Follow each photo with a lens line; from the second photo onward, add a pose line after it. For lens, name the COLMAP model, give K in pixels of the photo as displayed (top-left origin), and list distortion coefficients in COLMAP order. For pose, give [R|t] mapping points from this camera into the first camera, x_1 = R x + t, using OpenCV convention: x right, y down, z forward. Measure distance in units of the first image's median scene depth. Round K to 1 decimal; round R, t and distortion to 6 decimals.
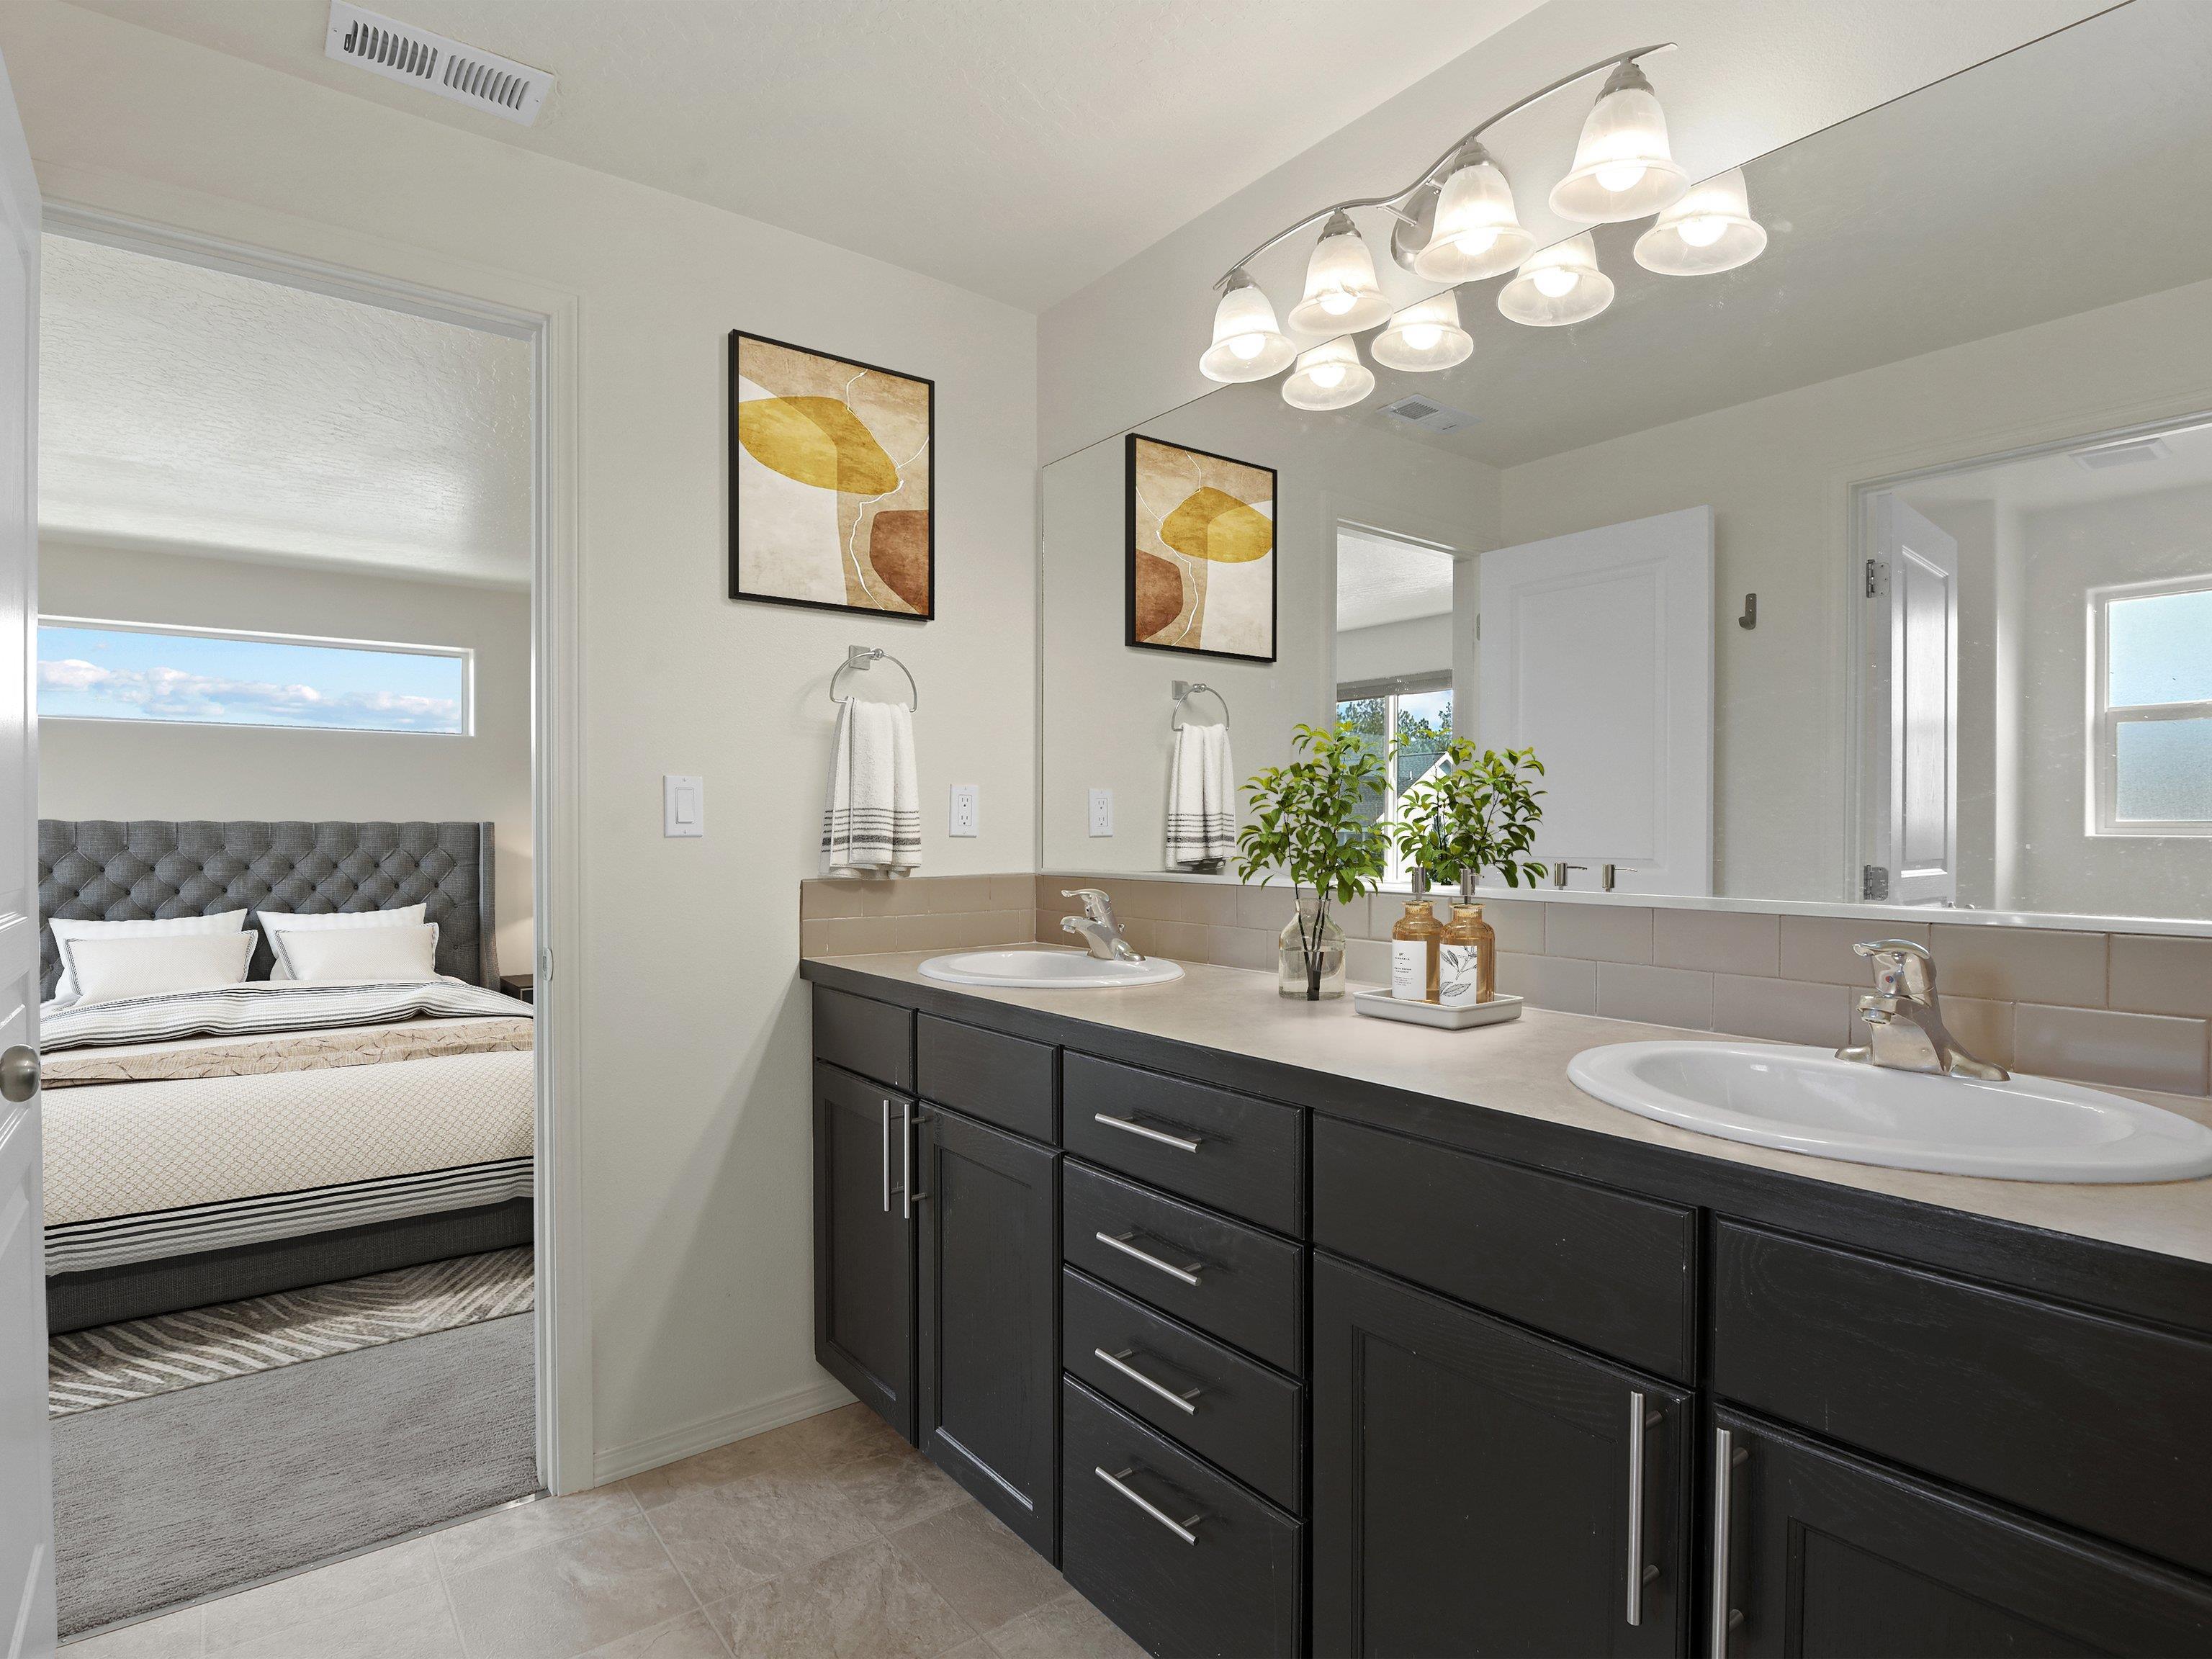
lens RADIAL K [[1162.4, 0, 1161.9], [0, 1162.4, 825.1], [0, 0, 1]] dist [0.002912, 0.000284]
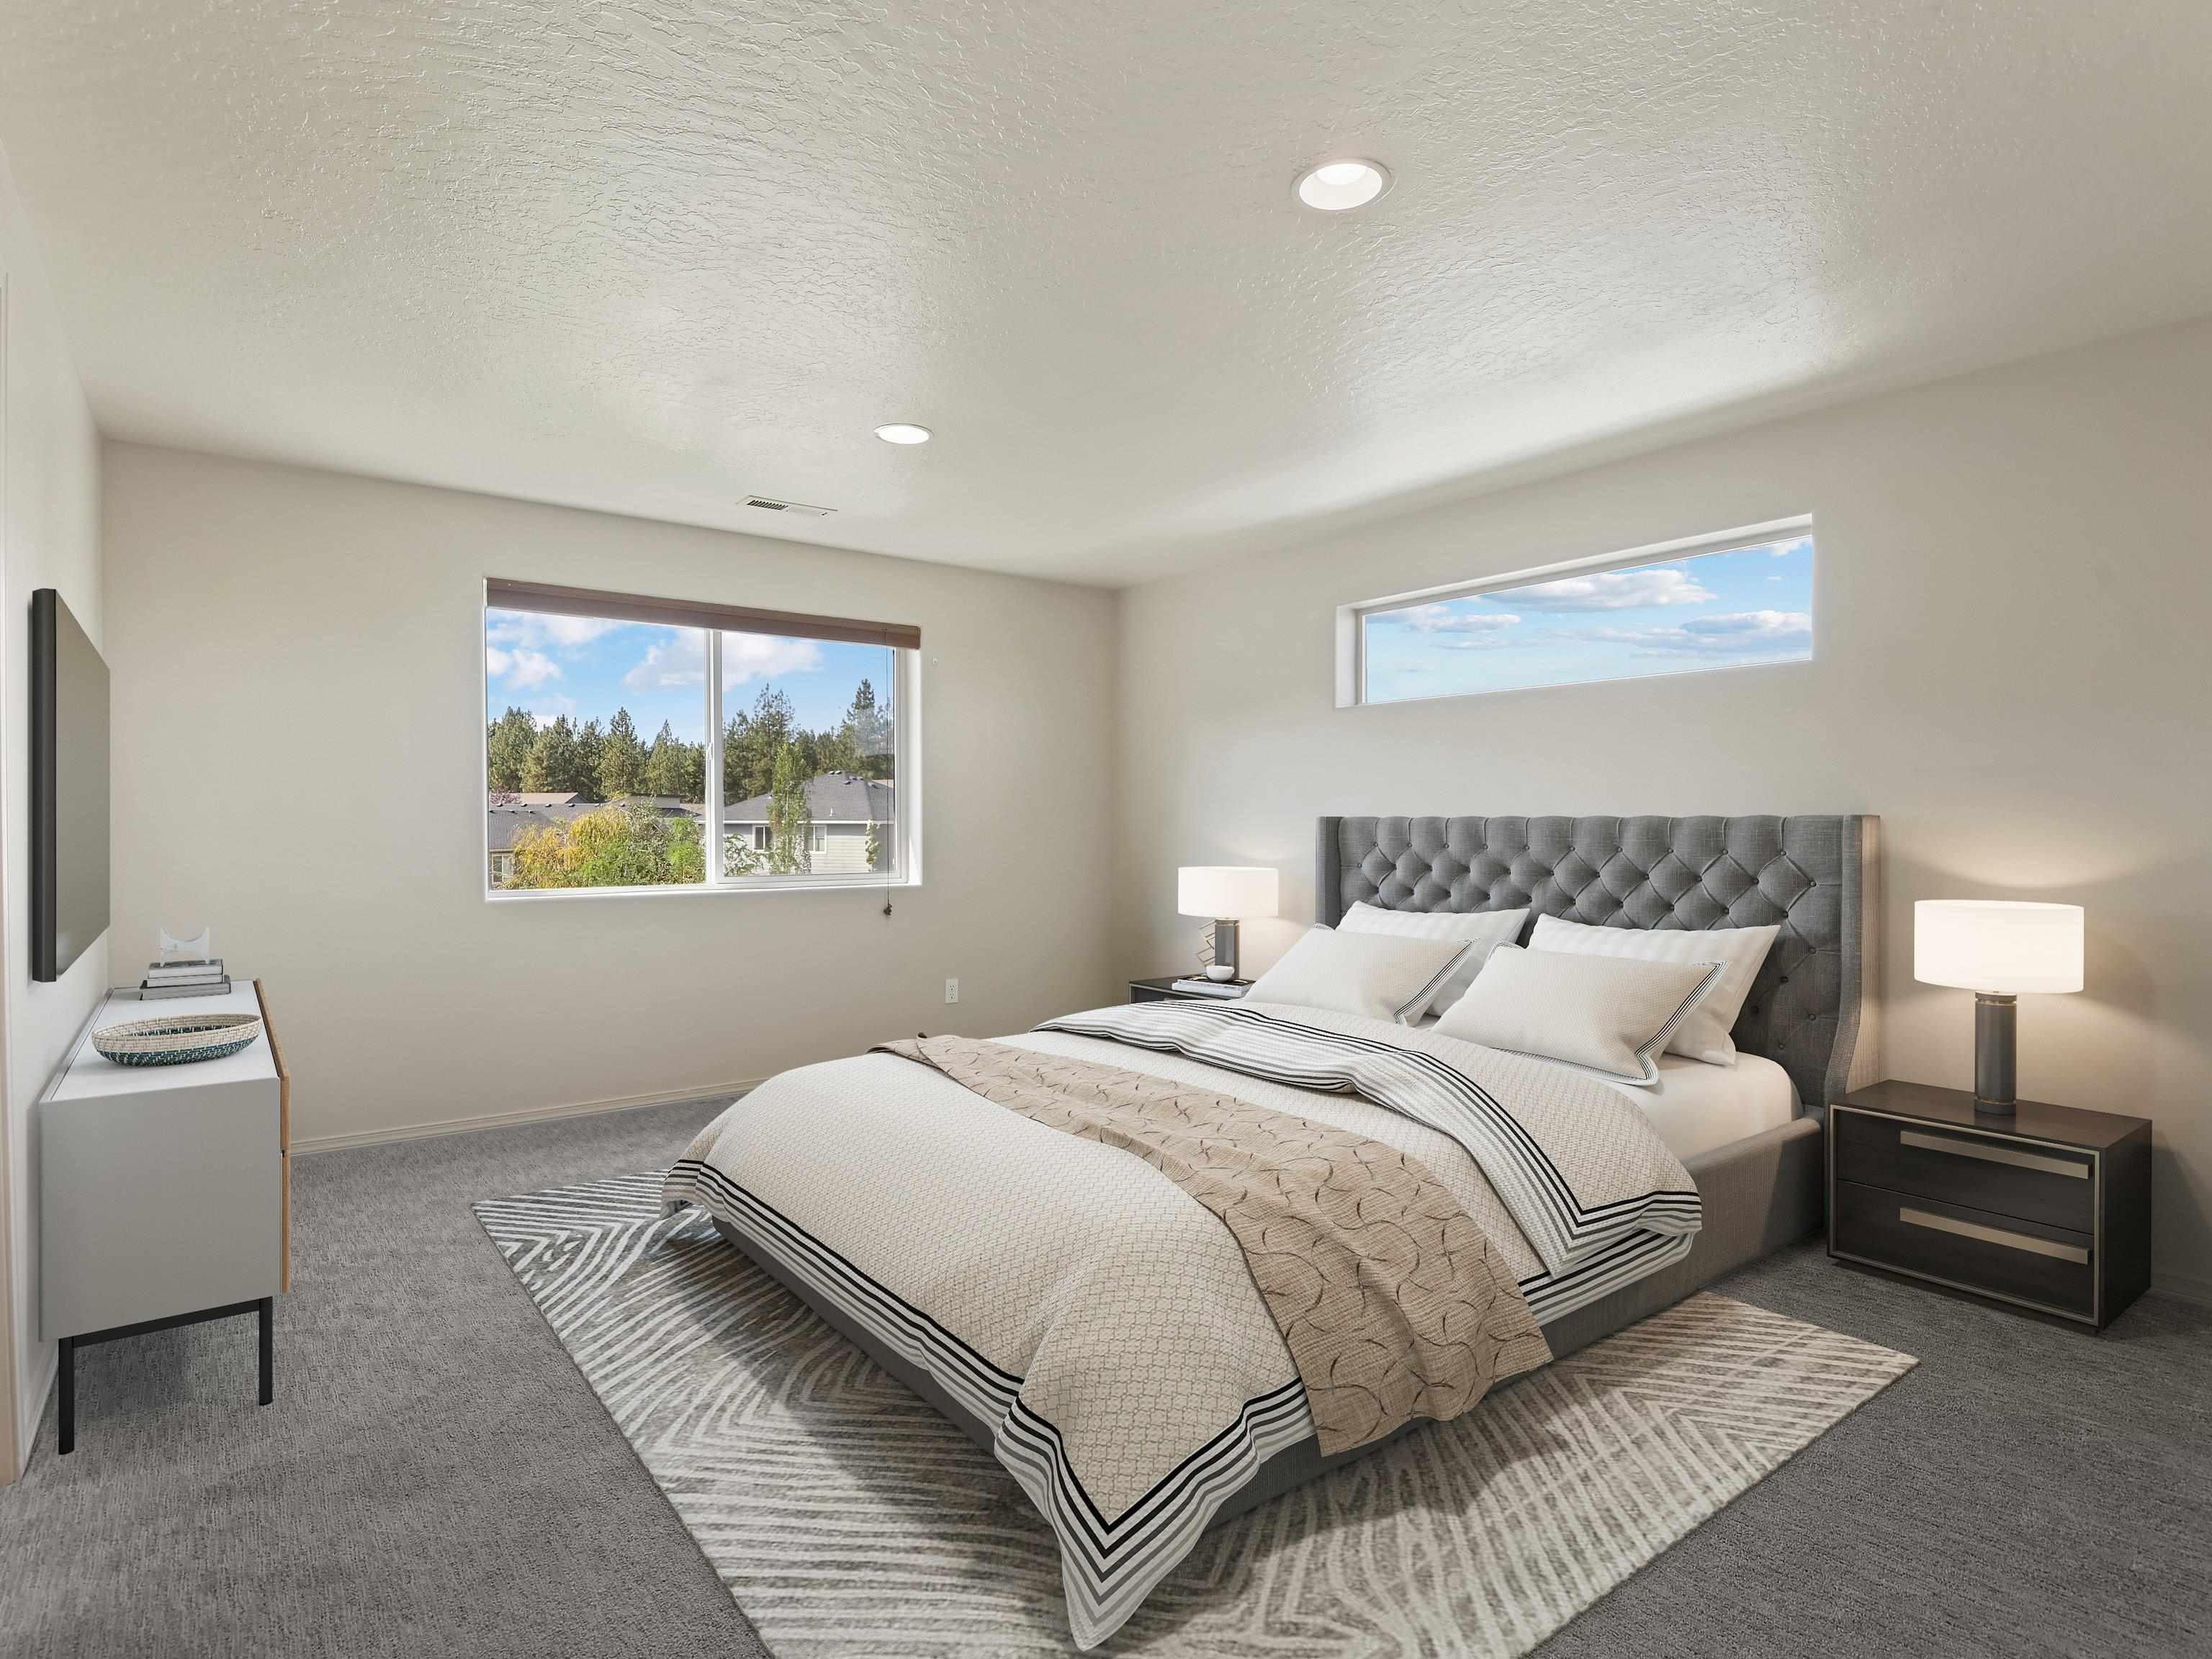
lens RADIAL K [[1162.4, 0, 1161.9], [0, 1162.4, 825.1], [0, 0, 1]] dist [0.002912, 0.000284]
pose [[-0.219841, 0.001657, -0.975534, 0.037838], [0.001621, 0.999998, 0.001333, 0.001818], [0.975534, -0.001288, -0.219843, 0.899581]]
